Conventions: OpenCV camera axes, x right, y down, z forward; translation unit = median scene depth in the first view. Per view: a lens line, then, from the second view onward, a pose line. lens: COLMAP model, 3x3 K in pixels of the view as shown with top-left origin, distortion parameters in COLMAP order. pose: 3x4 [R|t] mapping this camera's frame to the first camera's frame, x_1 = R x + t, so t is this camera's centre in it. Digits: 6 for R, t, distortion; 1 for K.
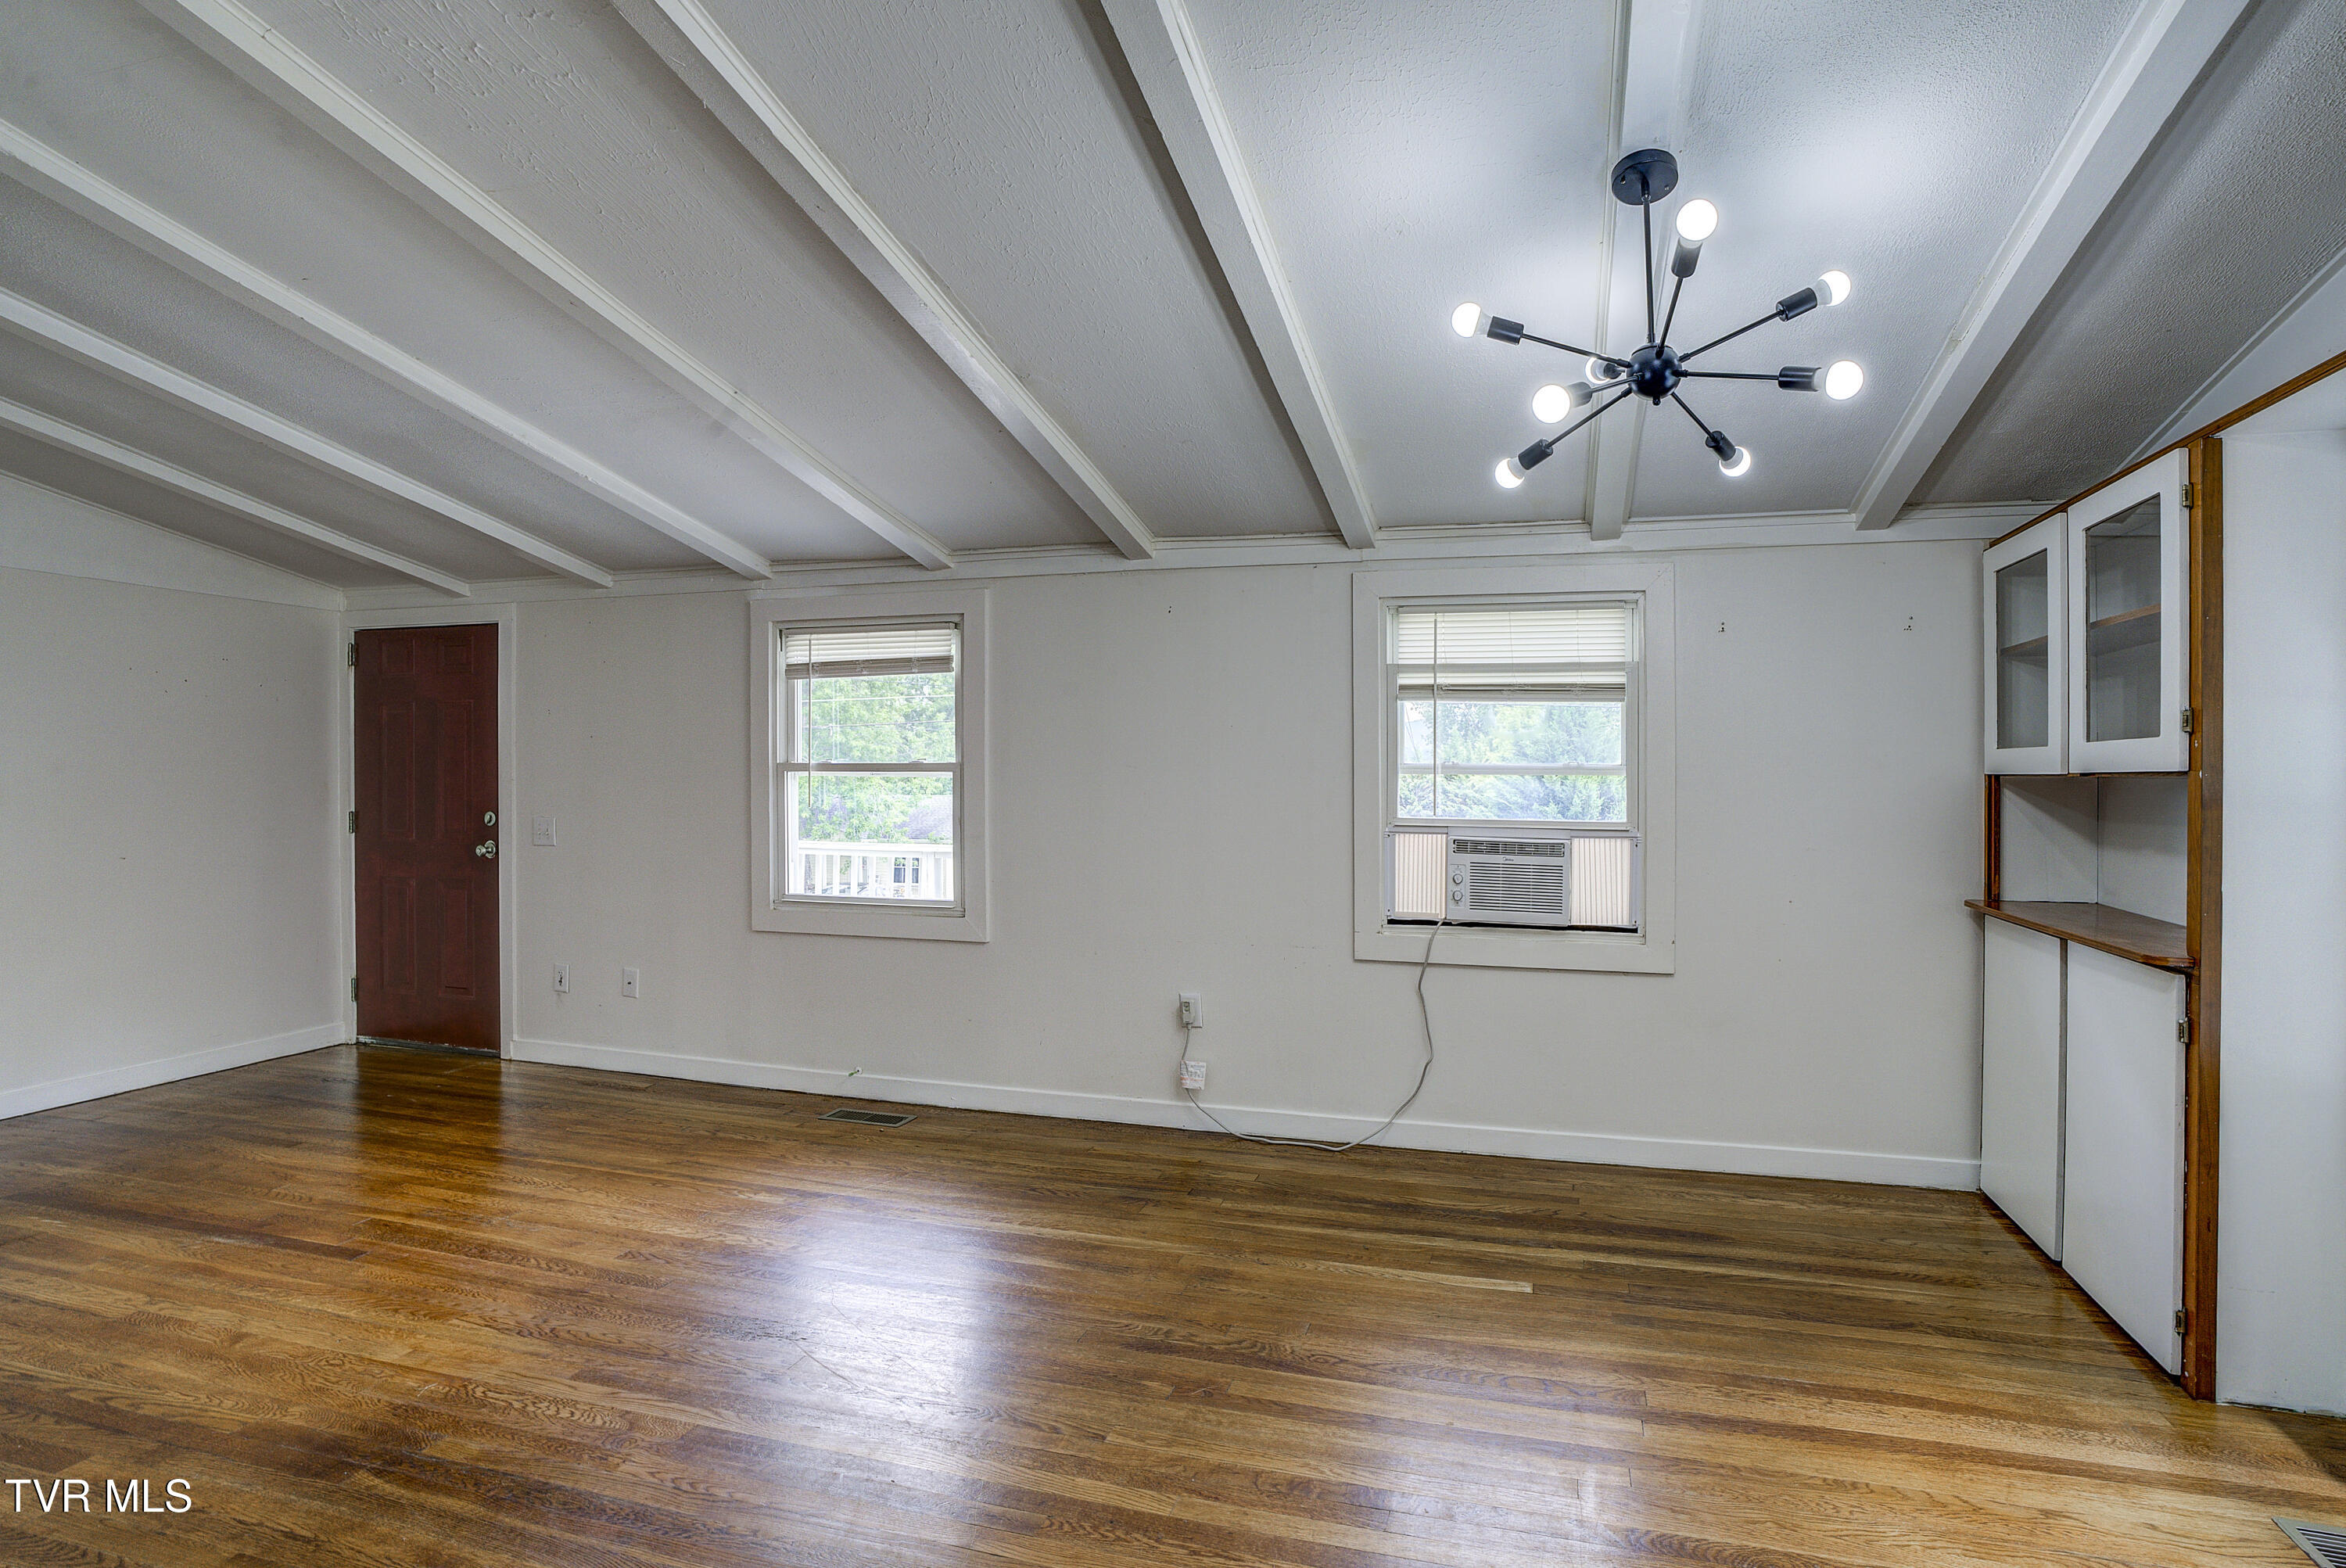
lens RADIAL K [[1116.1, 0, 1173.0], [0, 1116.1, 784.0], [0, 0, 1]] dist [0.012086, 0.000514]
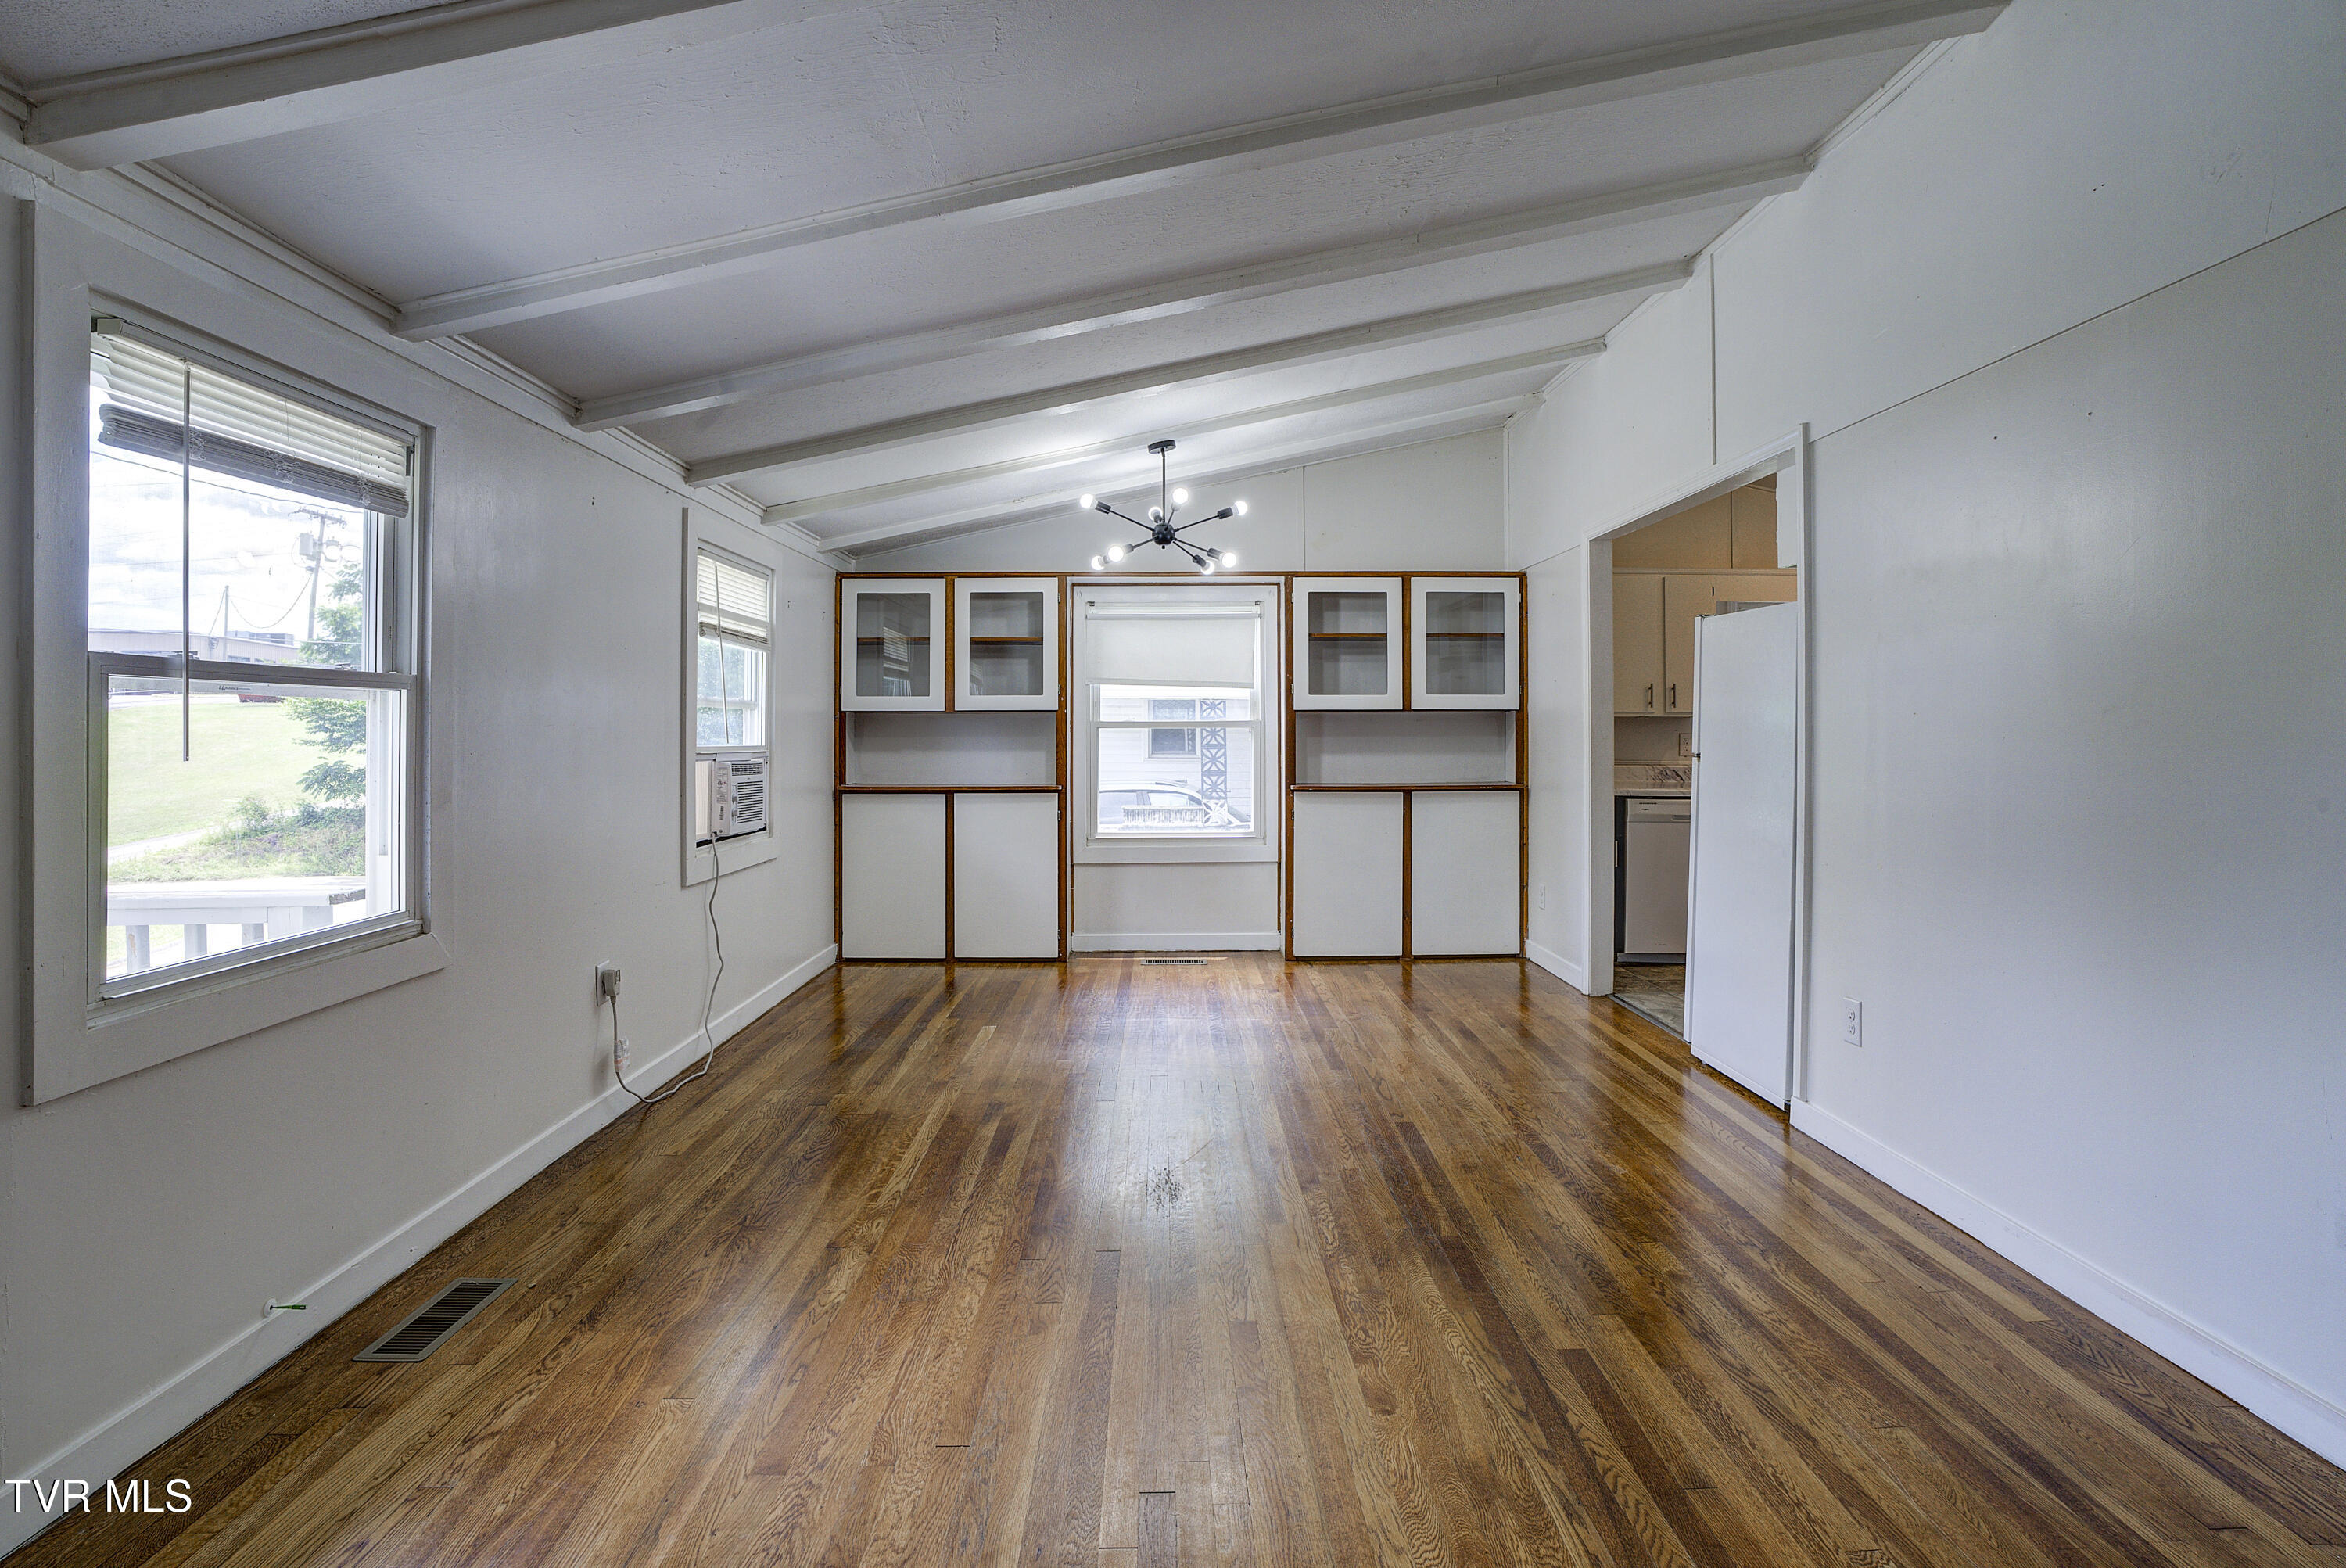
lens RADIAL K [[1303.8, 0, 1174.7], [0, 1303.8, 726.4], [0, 0, 1]] dist [-0.076182, -0.000082]
pose [[-0.345383, -0.004975, 0.938449, -1.101008], [0.005621, 0.999957, 0.007369, 0.006690], [-0.938445, 0.007820, -0.345340, 0.990849]]
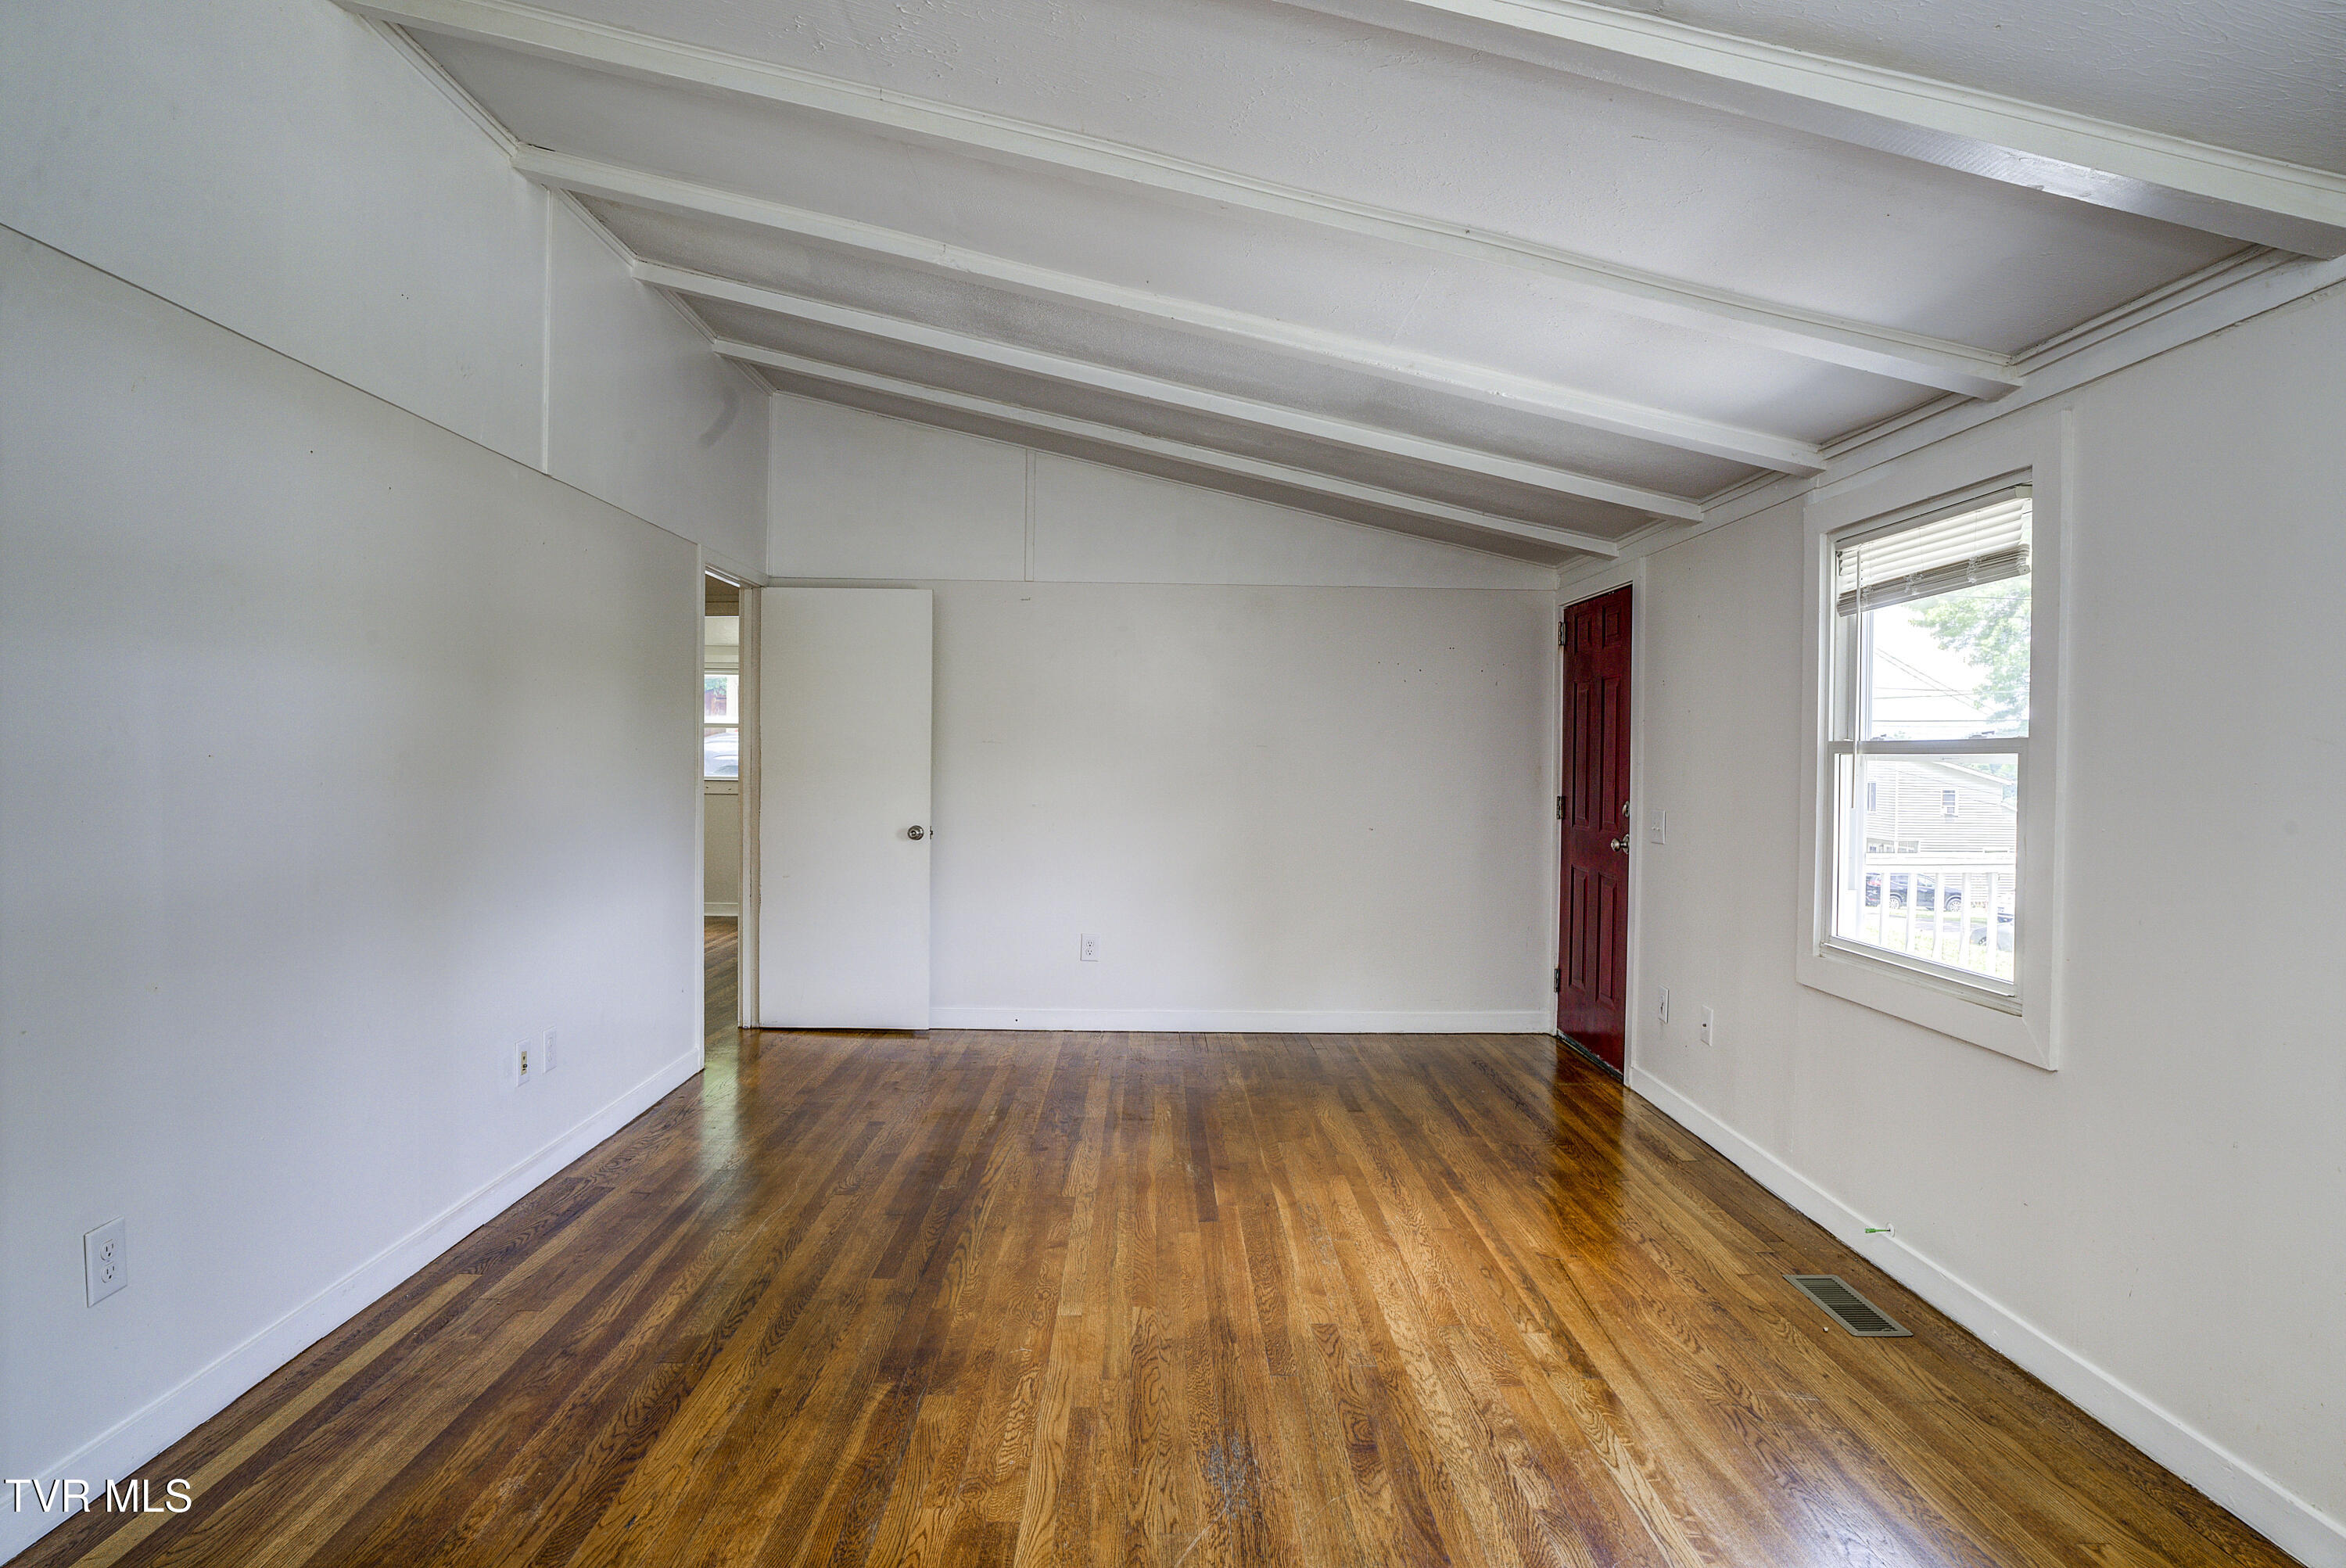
lens RADIAL K [[1296.8, 0, 1173.0], [0, 1296.8, 784.0], [0, 0, 1]] dist [-0.027571, 0.000822]
pose [[0.352001, 0.021279, -0.935758, 0.295729], [-0.016326, 0.999729, 0.016592, 0.000698], [0.935857, 0.009437, 0.352253, 0.446521]]
